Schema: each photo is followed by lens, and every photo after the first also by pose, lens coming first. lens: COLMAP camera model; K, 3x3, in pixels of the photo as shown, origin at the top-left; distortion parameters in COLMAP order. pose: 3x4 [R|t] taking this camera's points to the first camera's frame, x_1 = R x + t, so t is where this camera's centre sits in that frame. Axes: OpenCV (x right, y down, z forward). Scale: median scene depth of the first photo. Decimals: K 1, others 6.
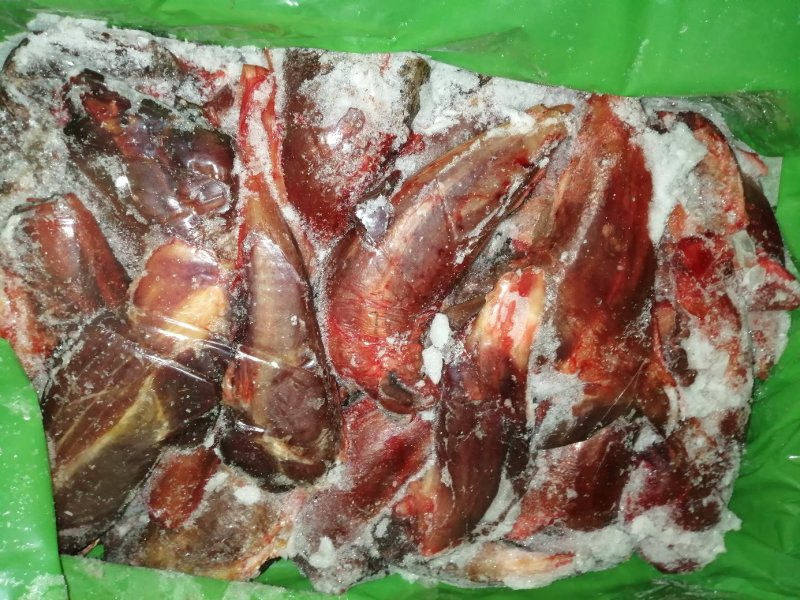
lens RADIAL K [[640.9, 0, 400.0], [0, 640.9, 300.0], [0, 0, 1]] dist [0.007383, -0.046774]
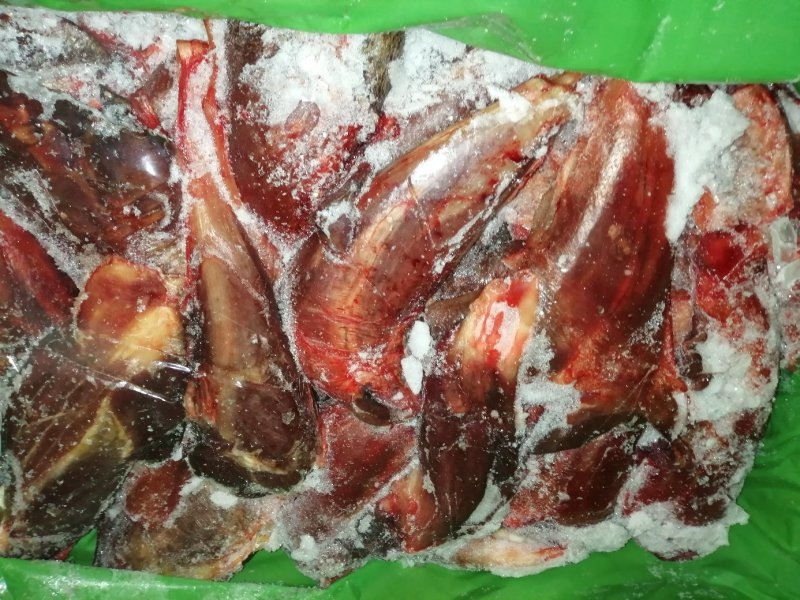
lens RADIAL K [[640.9, 0, 400.0], [0, 640.9, 300.0], [0, 0, 1]] dist [0.007383, -0.046774]
pose [[0.997459, 0.004921, -0.071070, 0.099831], [0.010594, 0.976274, 0.216279, -0.204484], [0.070448, -0.216483, 0.973741, 0.132498]]
